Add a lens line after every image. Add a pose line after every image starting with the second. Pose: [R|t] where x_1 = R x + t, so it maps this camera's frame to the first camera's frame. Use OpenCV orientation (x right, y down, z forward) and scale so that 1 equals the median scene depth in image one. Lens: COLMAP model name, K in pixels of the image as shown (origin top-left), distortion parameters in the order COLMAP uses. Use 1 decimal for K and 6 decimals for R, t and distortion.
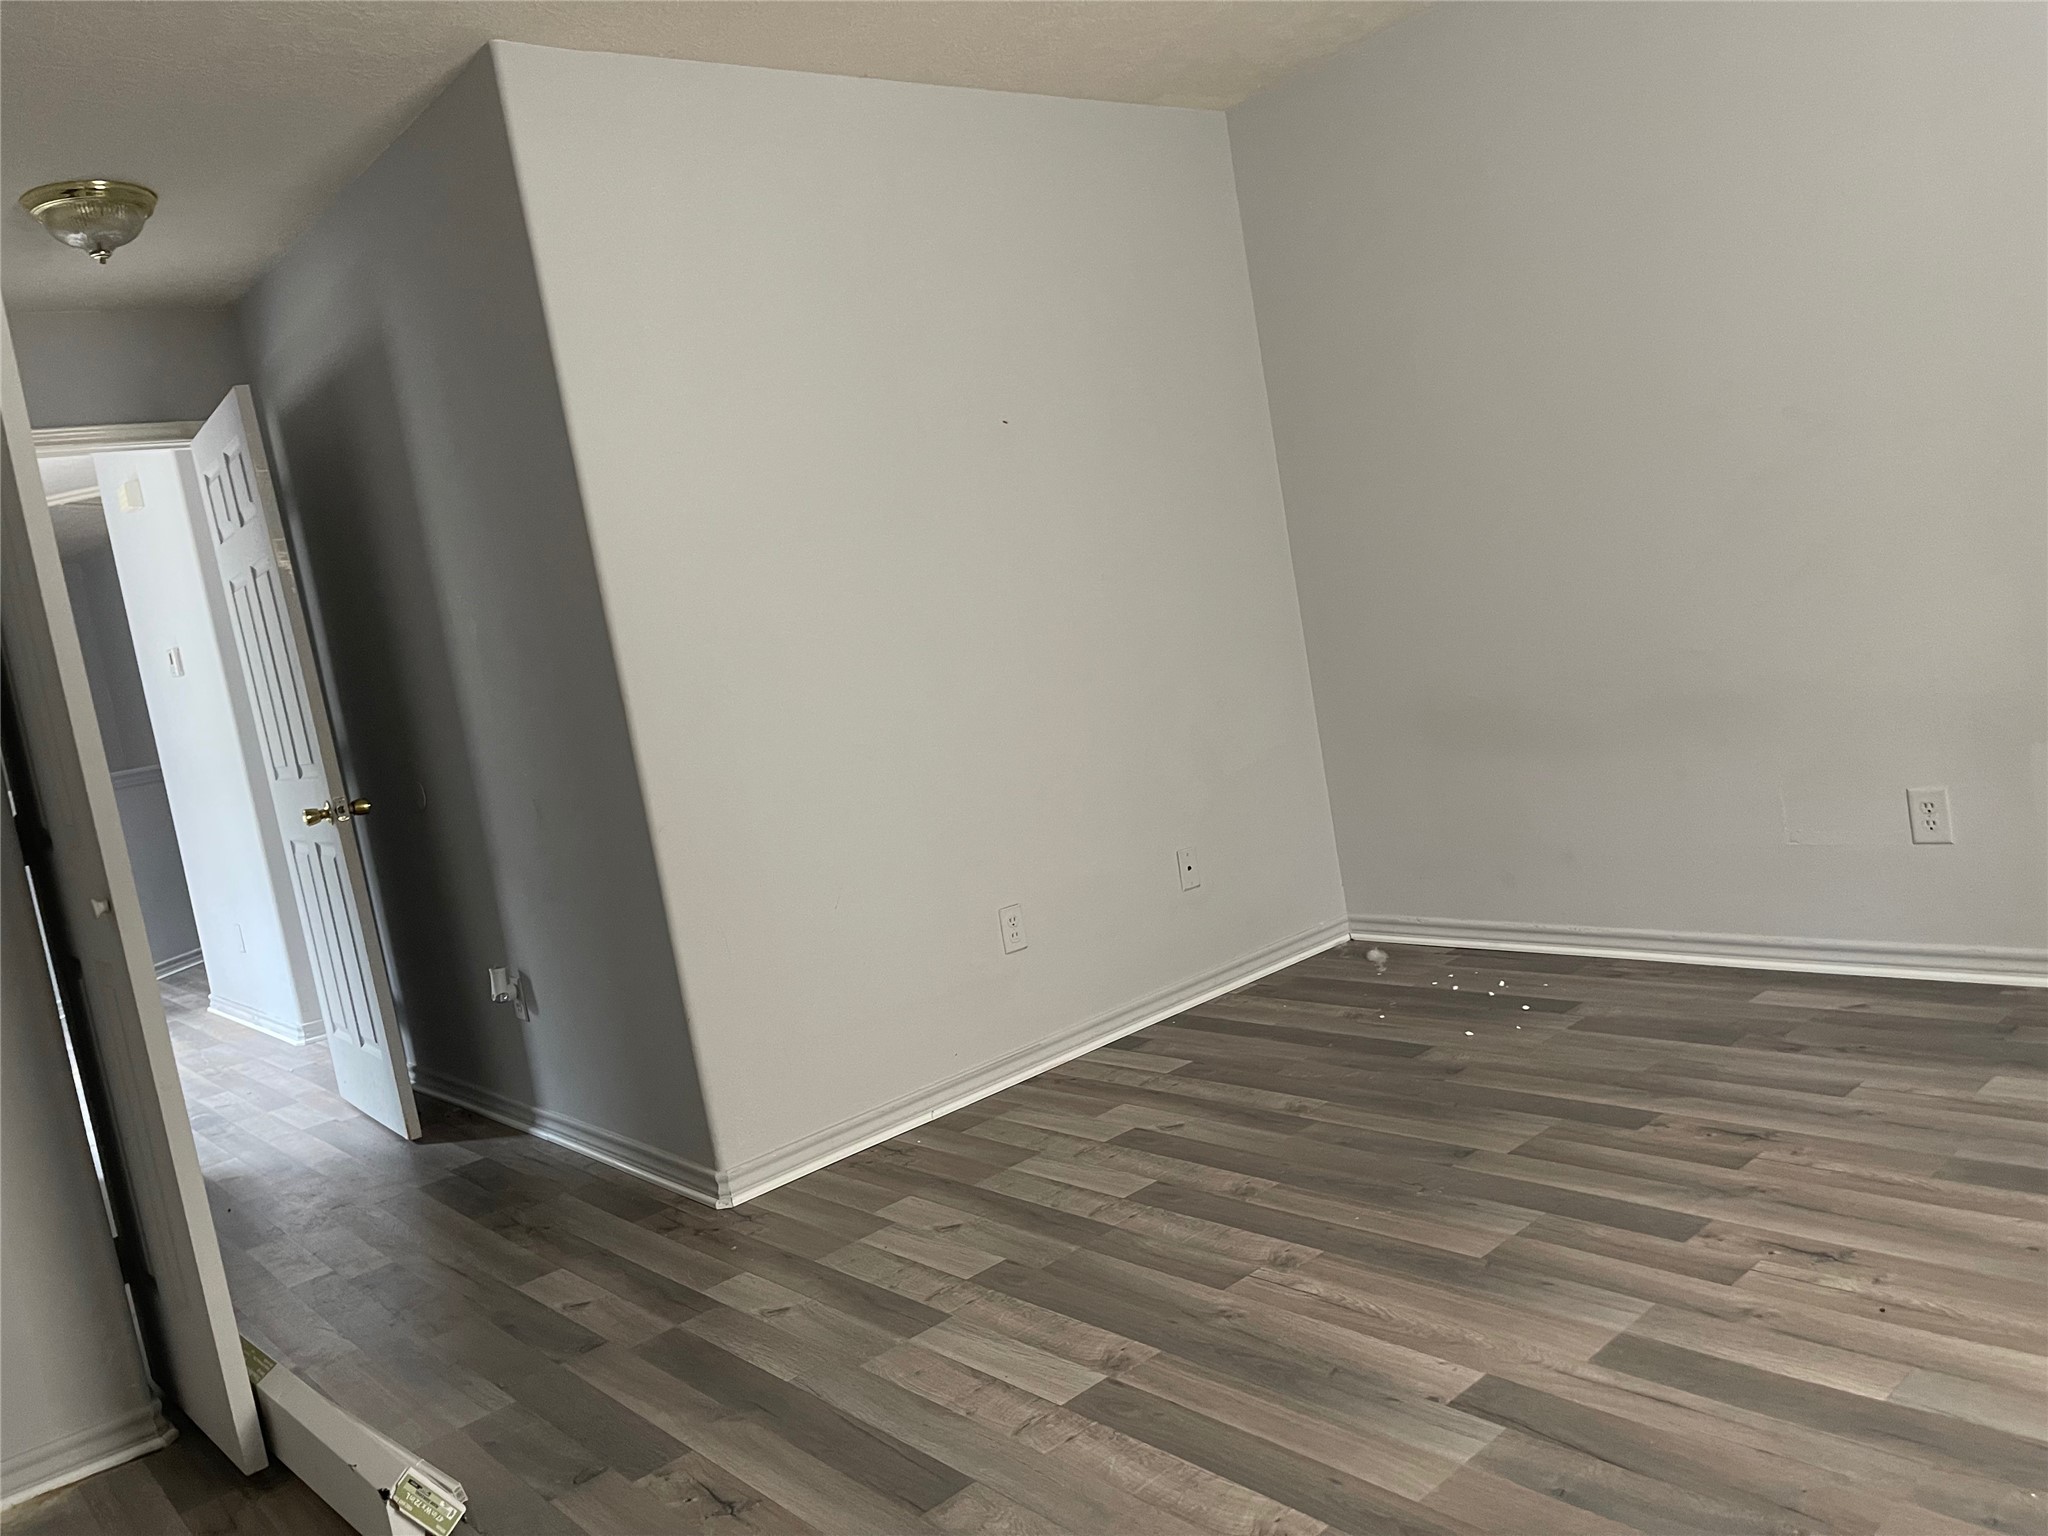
lens RADIAL K [[1561.4, 0, 1042.5], [0, 1561.4, 759.4], [0, 0, 1]] dist [0.086443, -0.118486]
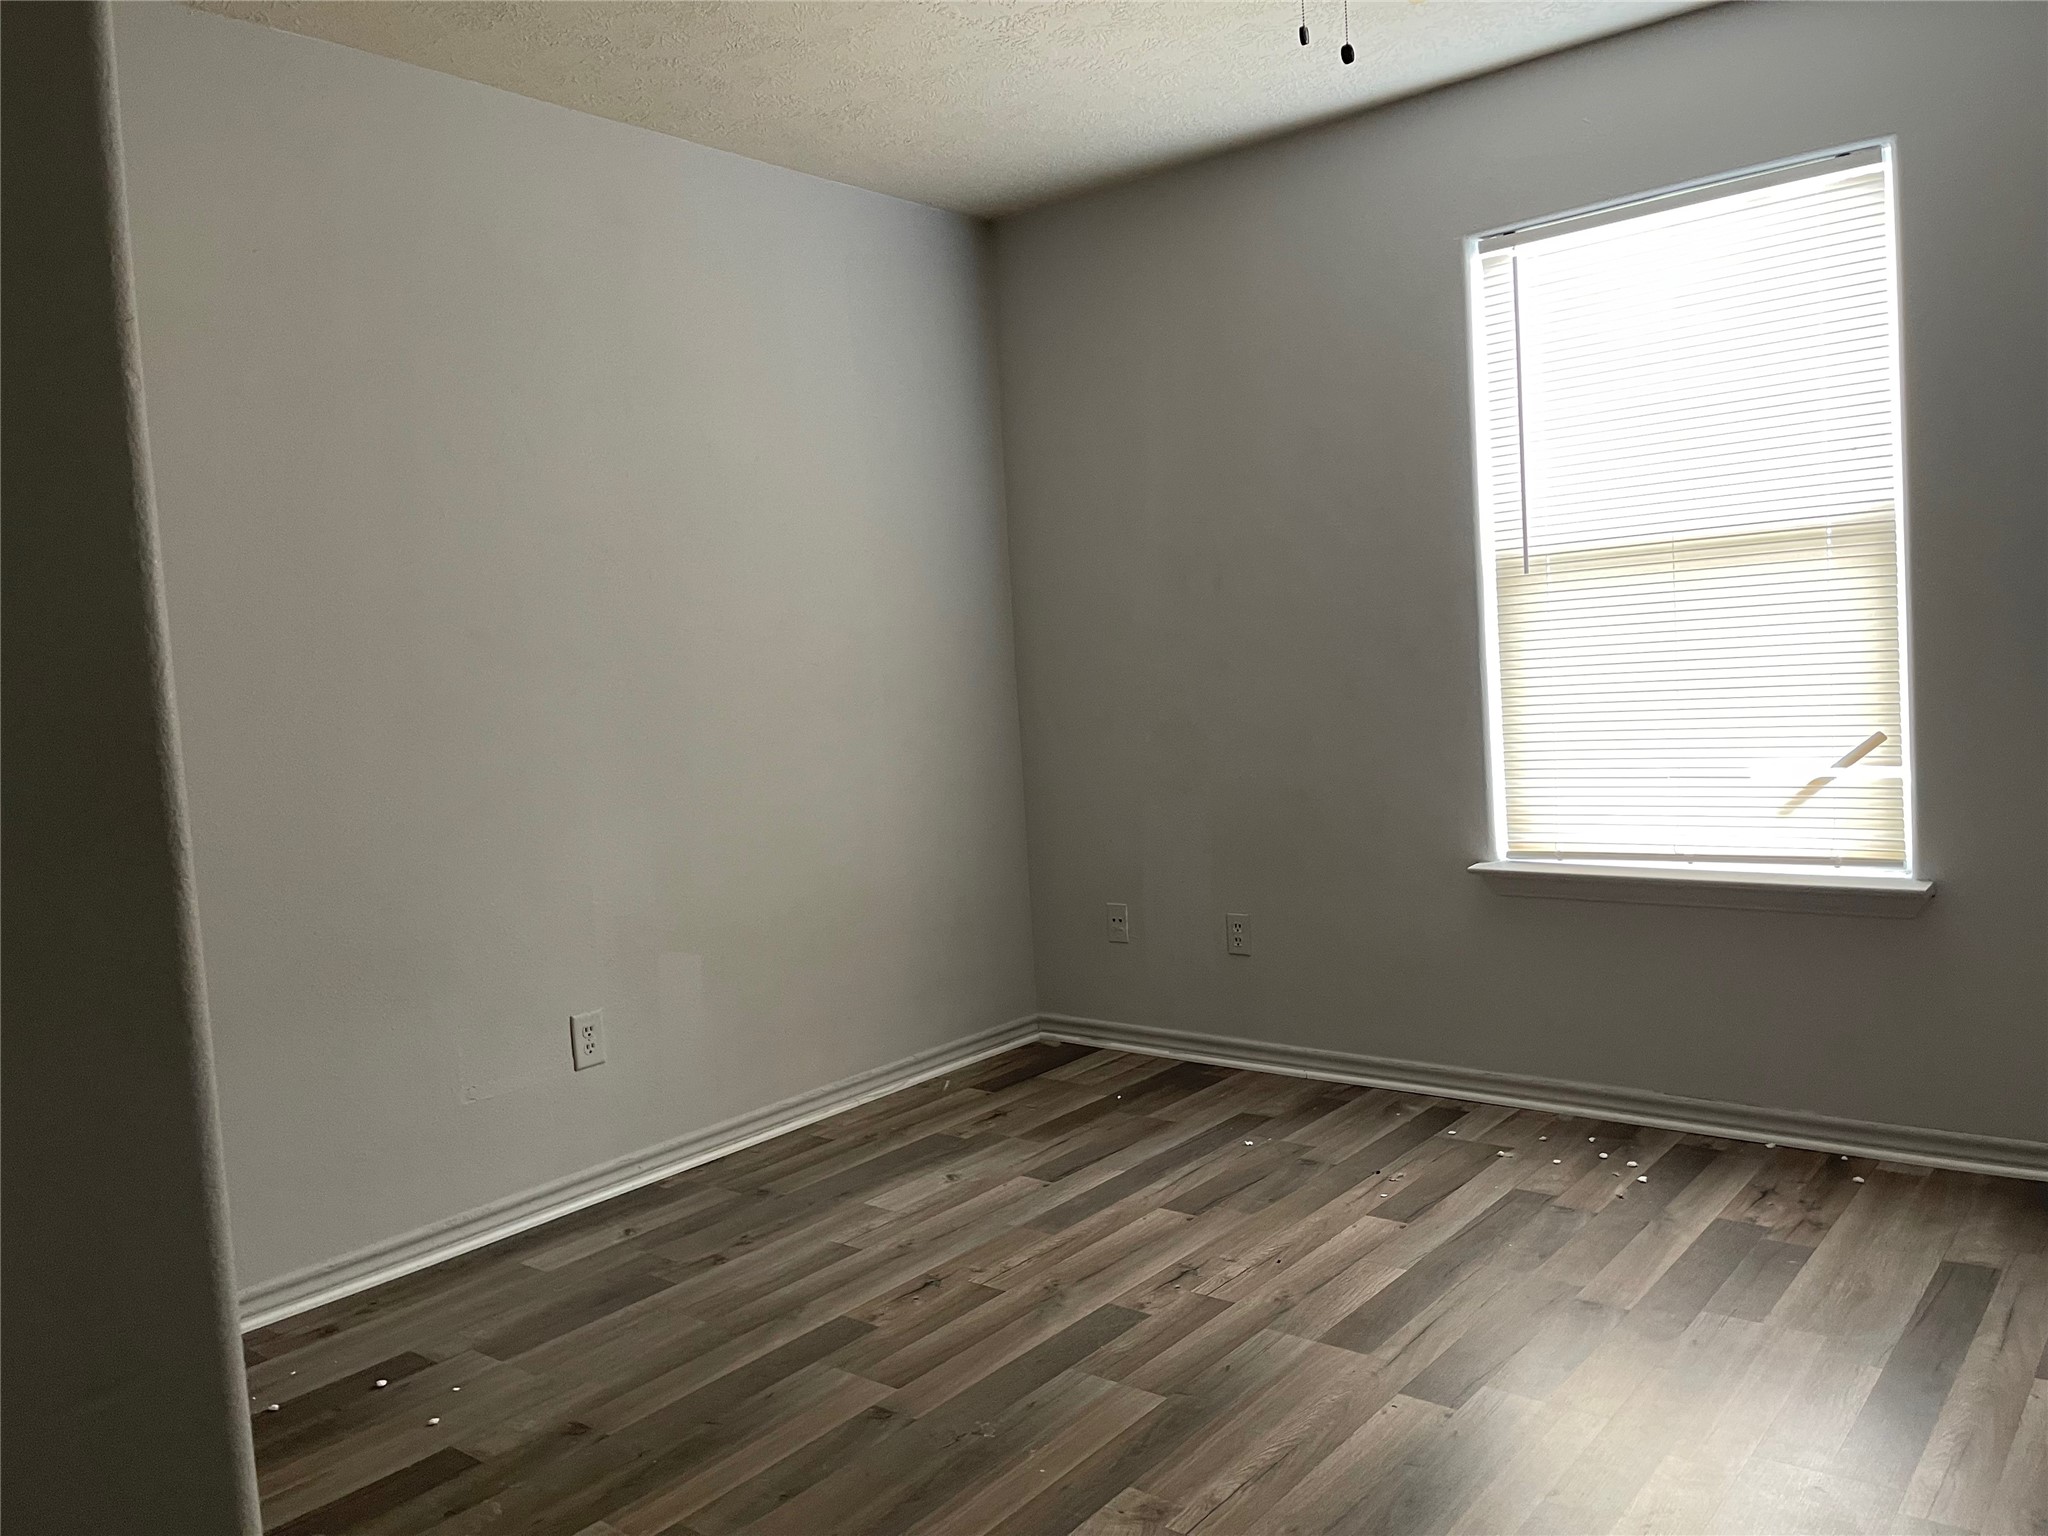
lens RADIAL K [[1561.4, 0, 1042.5], [0, 1561.4, 759.4], [0, 0, 1]] dist [0.086443, -0.118486]
pose [[-0.184207, 0.120460, 0.975478, -0.594002], [0.184816, 0.979004, -0.085995, -0.000508], [-0.965355, 0.164443, -0.202602, 1.014648]]
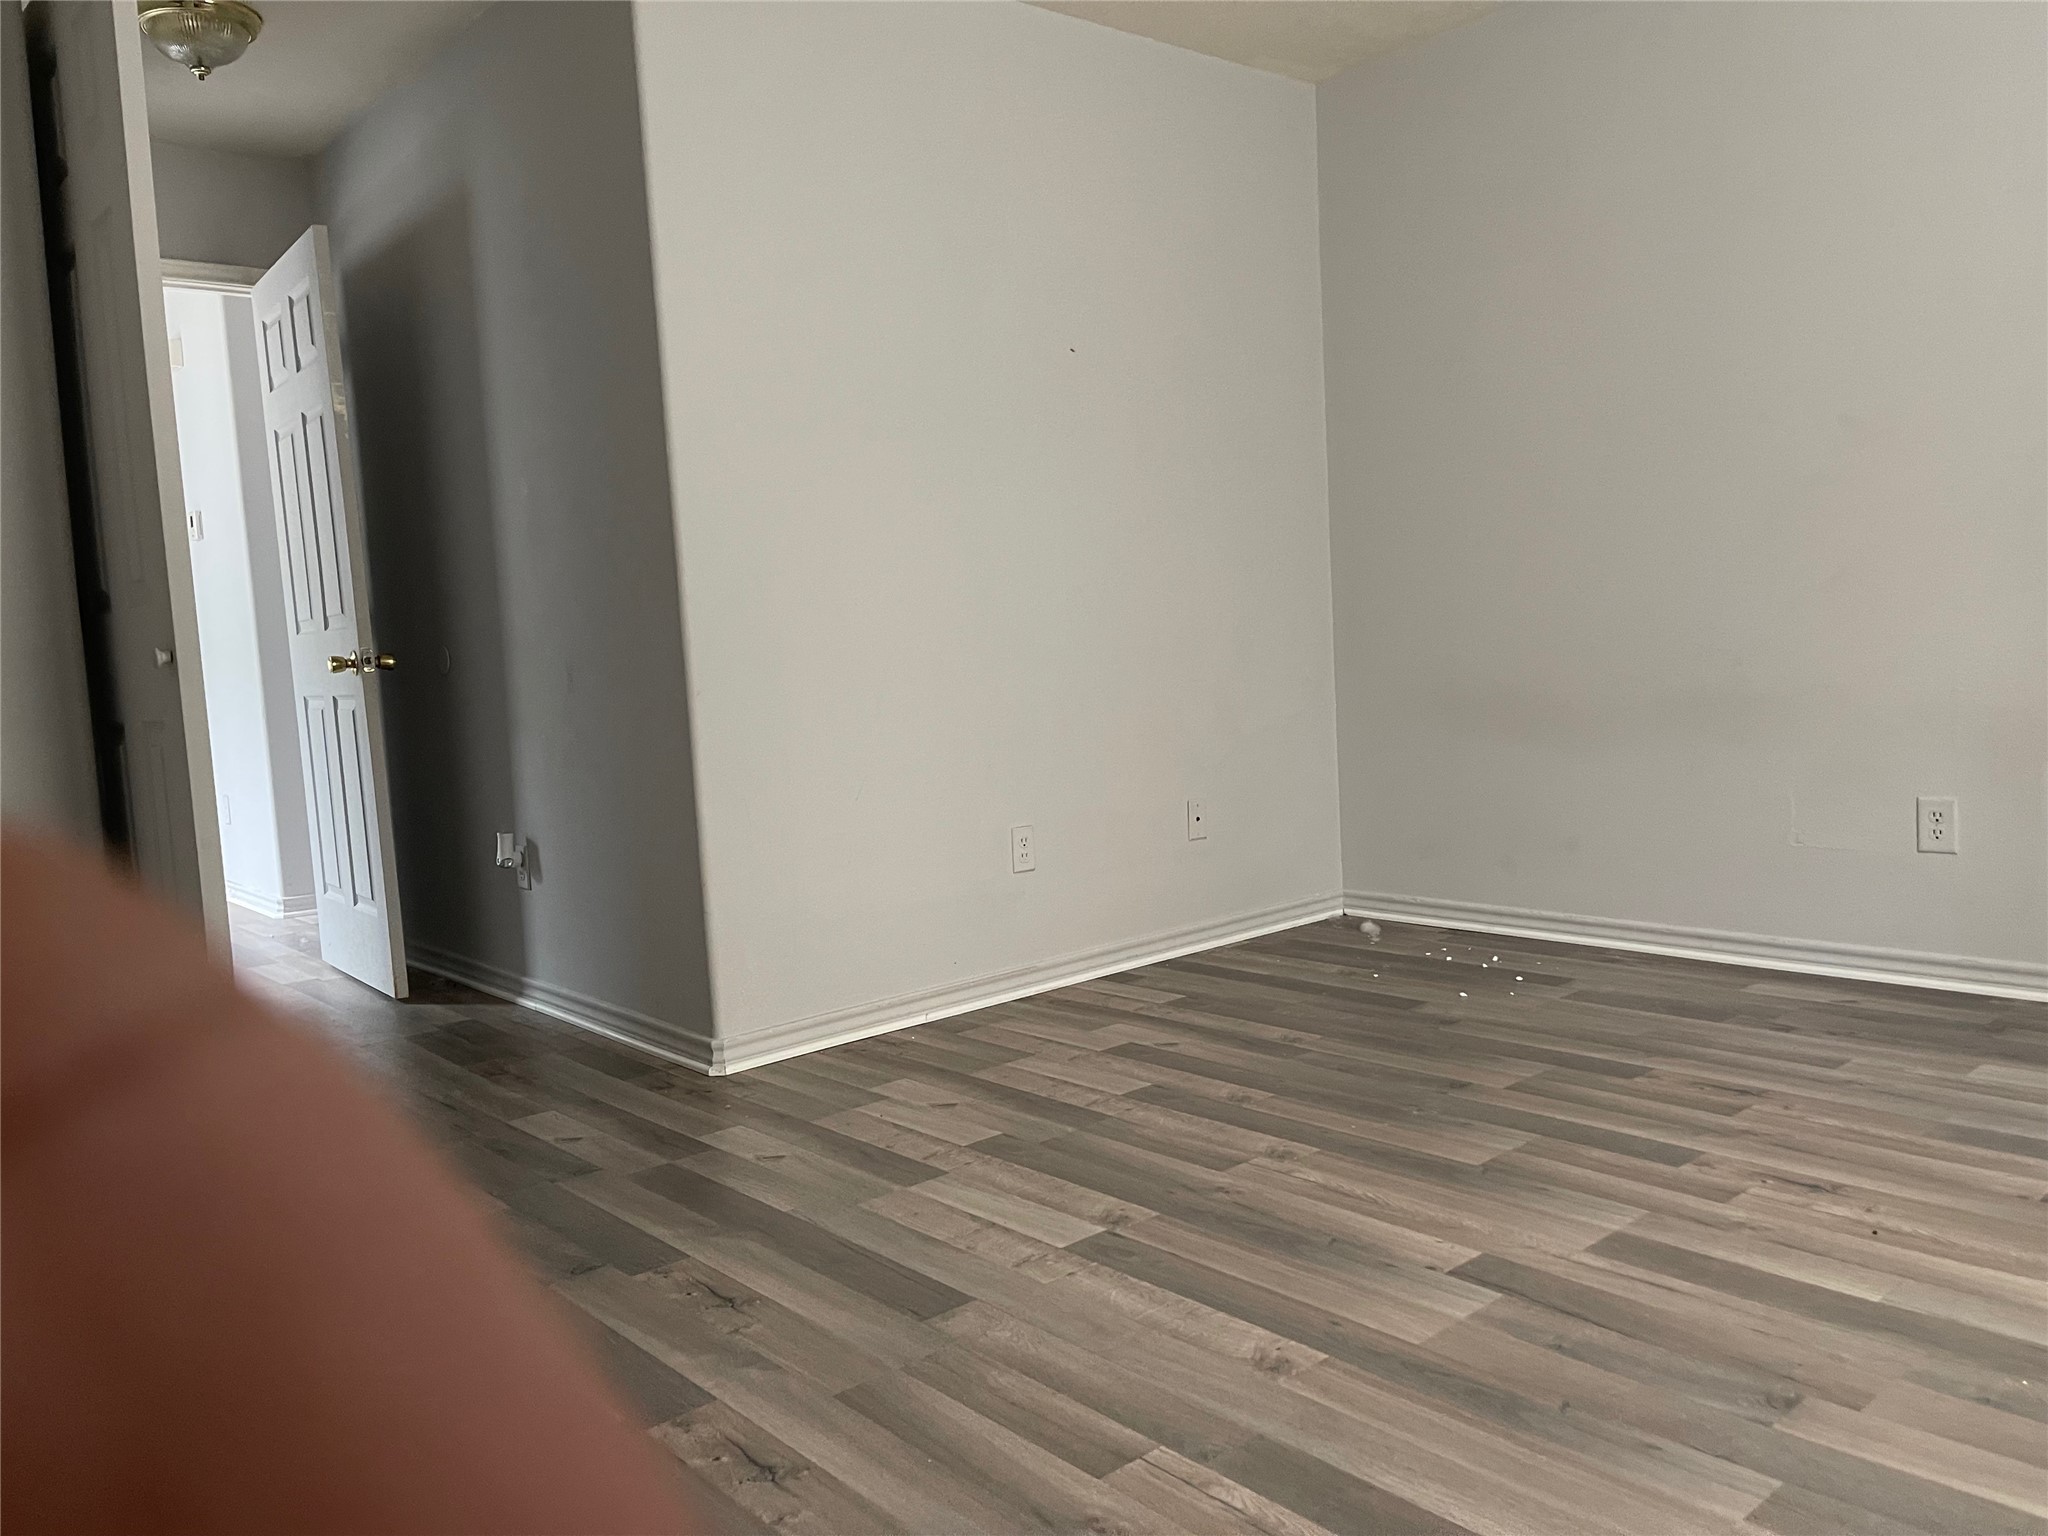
lens RADIAL K [[1561.1, 0, 1041.0], [0, 1561.1, 776.0], [0, 0, 1]] dist [0.077750, -0.103912]
pose [[0.993219, 0.114659, 0.019223, -0.042238], [-0.114500, 0.993381, -0.009204, 0.090593], [-0.020151, 0.006941, 0.999773, -0.010089]]
